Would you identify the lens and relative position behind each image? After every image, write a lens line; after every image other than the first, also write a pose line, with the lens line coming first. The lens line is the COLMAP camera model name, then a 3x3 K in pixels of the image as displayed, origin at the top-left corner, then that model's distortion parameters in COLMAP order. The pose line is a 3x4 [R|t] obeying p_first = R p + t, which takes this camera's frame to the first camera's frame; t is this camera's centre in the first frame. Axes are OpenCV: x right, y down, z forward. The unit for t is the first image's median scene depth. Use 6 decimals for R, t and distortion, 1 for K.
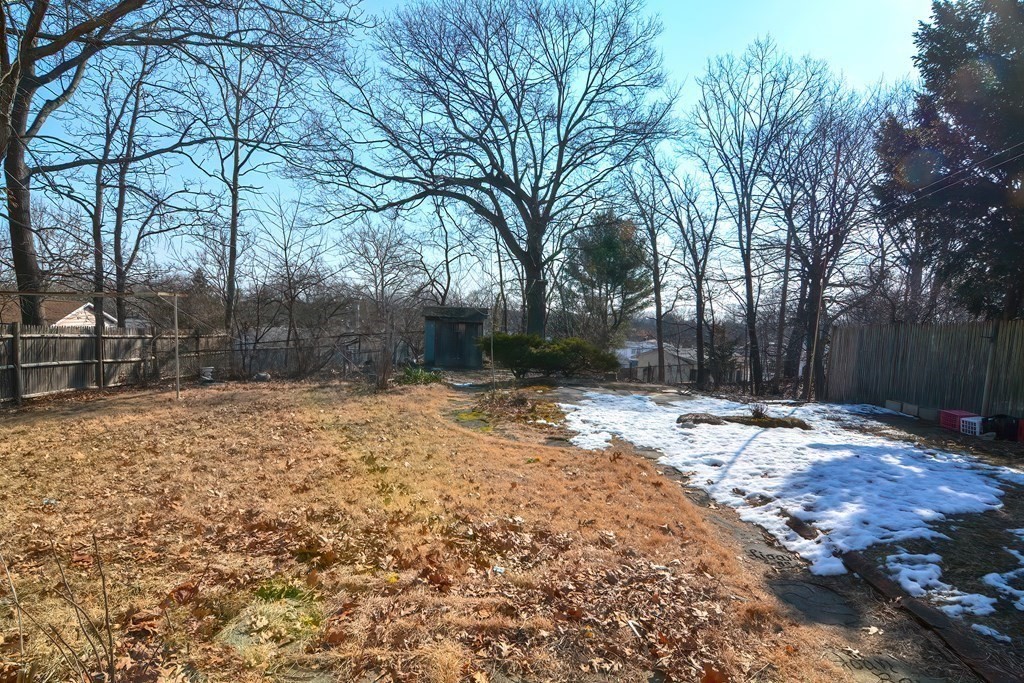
lens RADIAL K [[505.2, 0, 481.8], [0, 505.2, 346.2], [0, 0, 1]] dist [-0.035093, 0.000106]
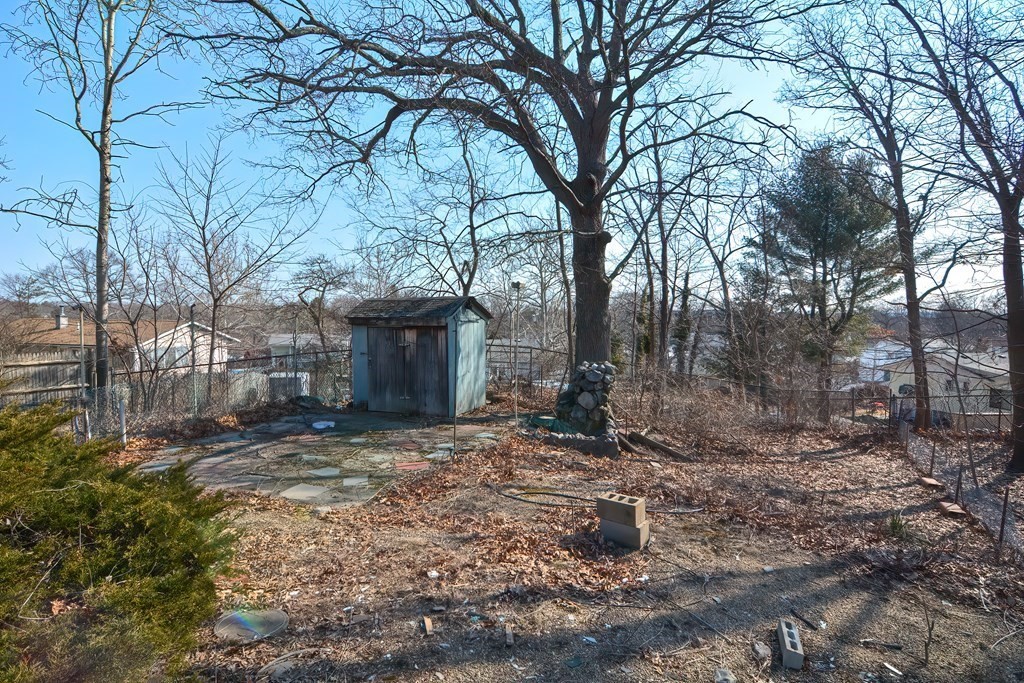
lens RADIAL K [[505.2, 0, 481.8], [0, 505.2, 346.2], [0, 0, 1]] dist [-0.035093, 0.000106]
pose [[0.917712, -0.023377, -0.396557, 0.141532], [0.018333, 0.999696, -0.016507, -0.011006], [0.396823, 0.007879, 0.917861, 0.350766]]
